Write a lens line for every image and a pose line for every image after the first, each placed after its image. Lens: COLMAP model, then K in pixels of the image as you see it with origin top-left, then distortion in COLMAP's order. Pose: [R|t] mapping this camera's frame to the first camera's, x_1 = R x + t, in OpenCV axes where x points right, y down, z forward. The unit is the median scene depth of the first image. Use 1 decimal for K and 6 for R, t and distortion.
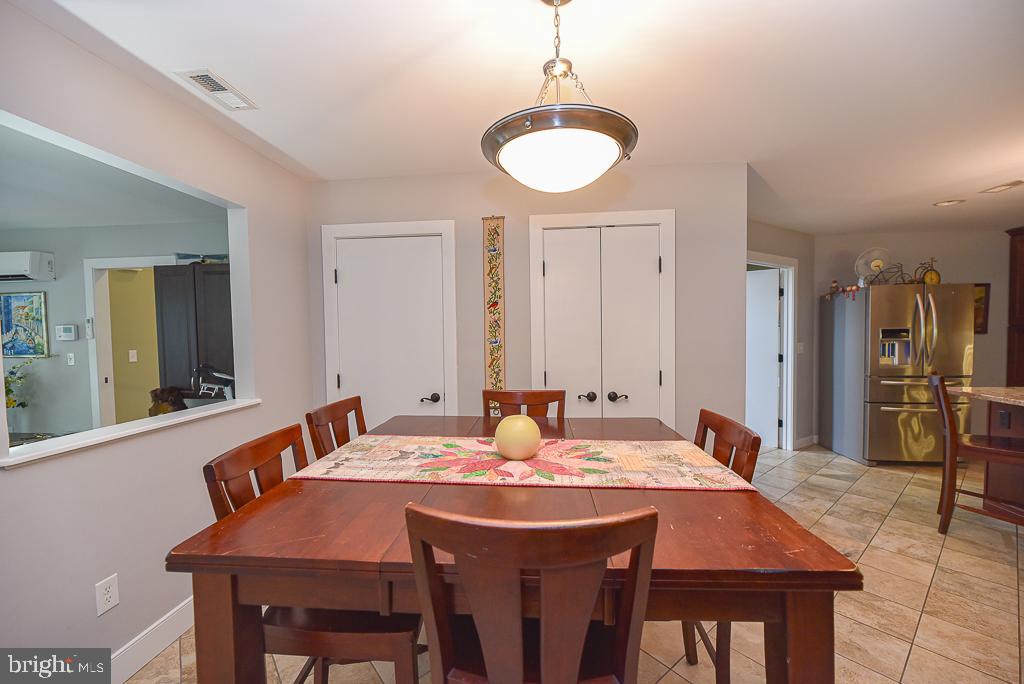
lens RADIAL K [[410.3, 0, 514.3], [0, 410.3, 344.7], [0, 0, 1]] dist [0.000357, -0.003158]
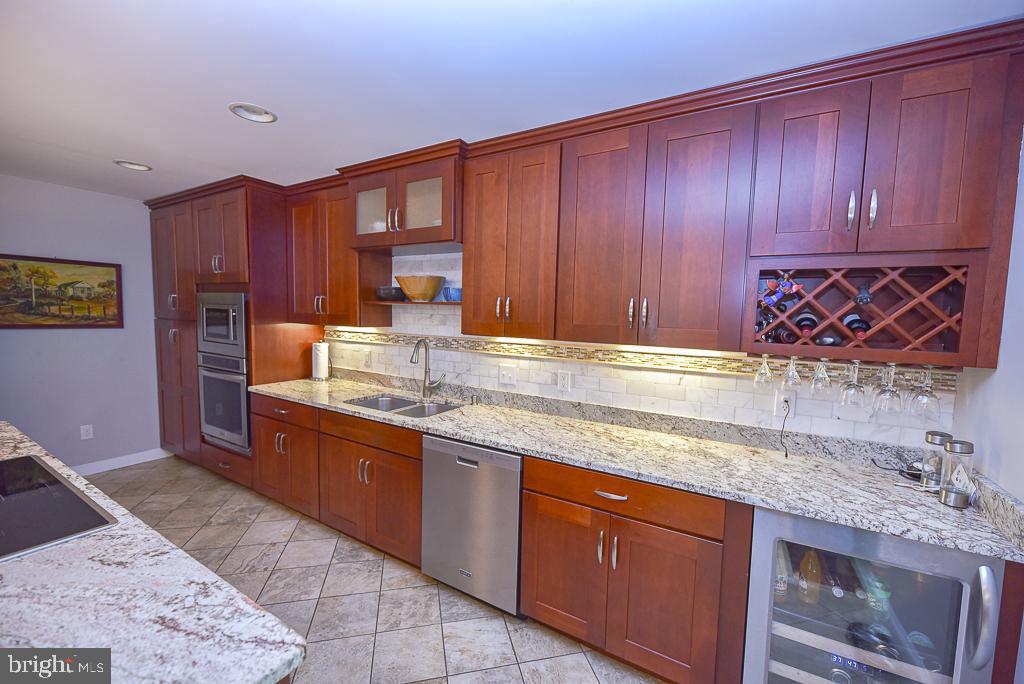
lens RADIAL K [[410.3, 0, 514.3], [0, 410.3, 344.7], [0, 0, 1]] dist [0.000357, -0.003158]
pose [[0.429977, -0.045269, 0.901704, 0.863978], [-0.002655, 0.998674, 0.051403, -0.042194], [-0.902836, -0.024496, 0.429287, -0.032630]]
